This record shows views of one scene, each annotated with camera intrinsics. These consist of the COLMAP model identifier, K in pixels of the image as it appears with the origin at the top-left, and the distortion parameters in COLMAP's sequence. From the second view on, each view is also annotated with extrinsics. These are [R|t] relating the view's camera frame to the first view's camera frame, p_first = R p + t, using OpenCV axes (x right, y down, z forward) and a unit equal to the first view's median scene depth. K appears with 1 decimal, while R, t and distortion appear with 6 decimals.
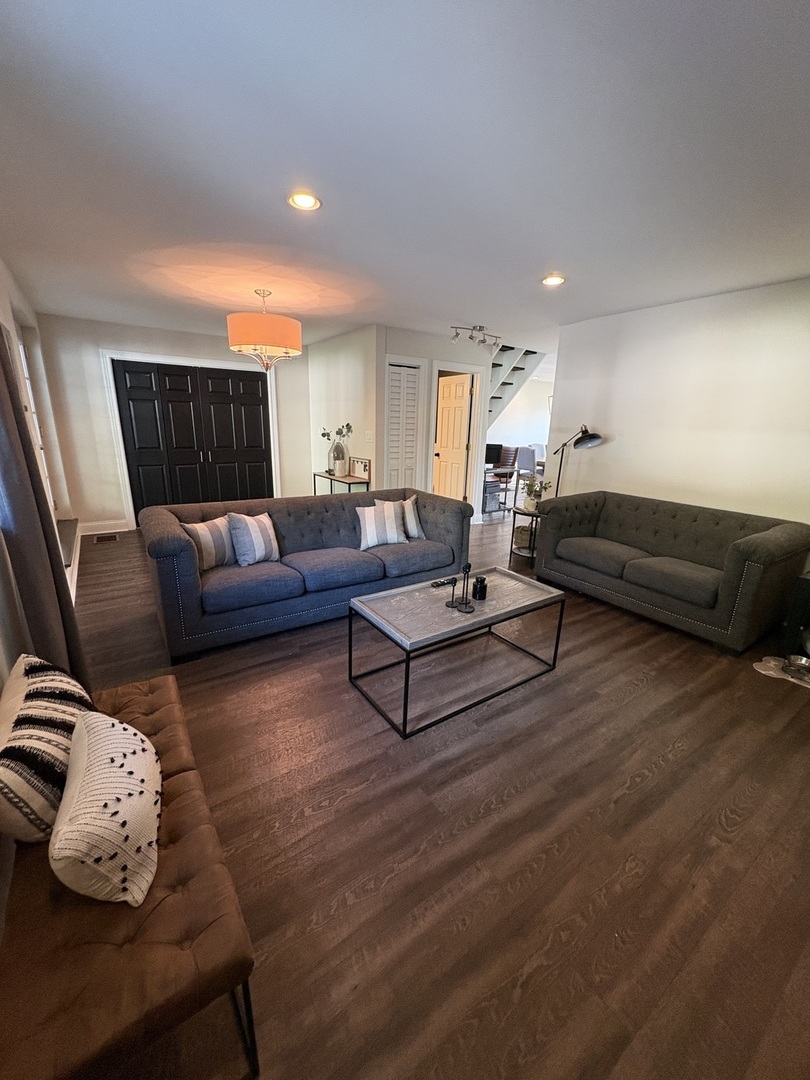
lens RADIAL K [[430.9, 0, 407.2], [0, 430.9, 541.4], [0, 0, 1]] dist [-0.000094, 0.000073]
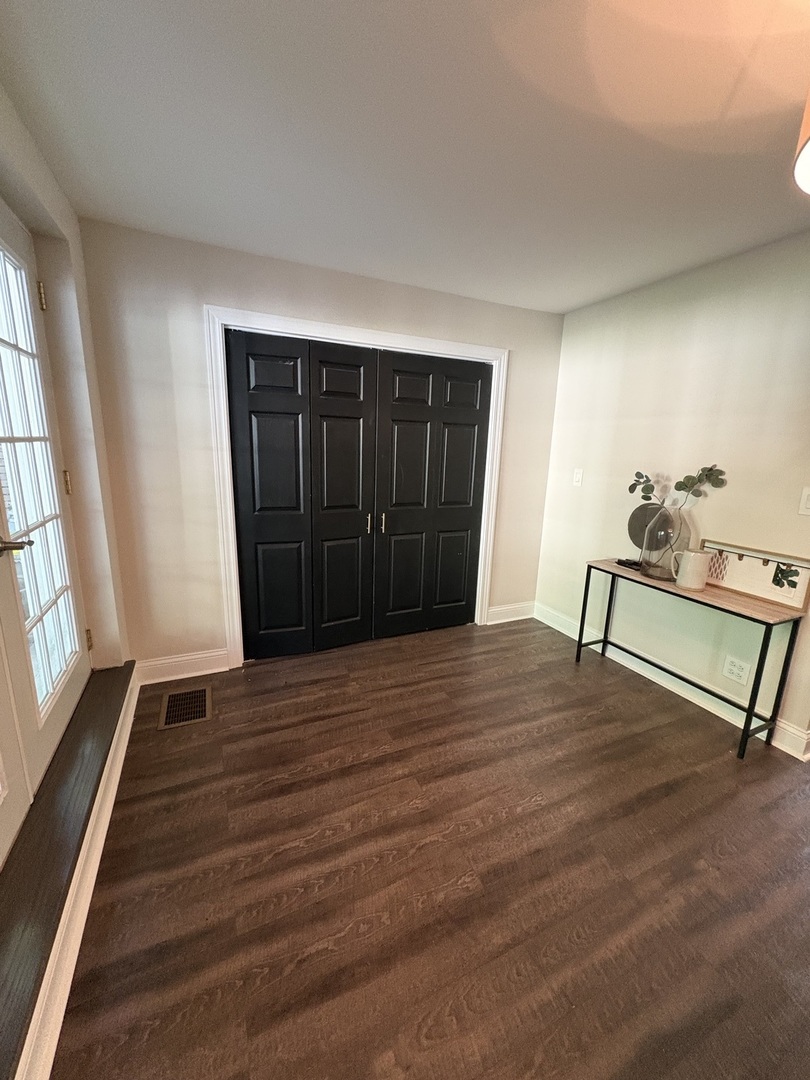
lens RADIAL K [[430.9, 0, 402.0], [0, 430.9, 538.8], [0, 0, 1]] dist [-0.000094, 0.000073]
pose [[0.983469, 0.043333, -0.175813, -0.377021], [-0.053905, 0.996985, -0.055806, -0.164950], [0.172865, 0.064361, 0.982841, 0.546605]]
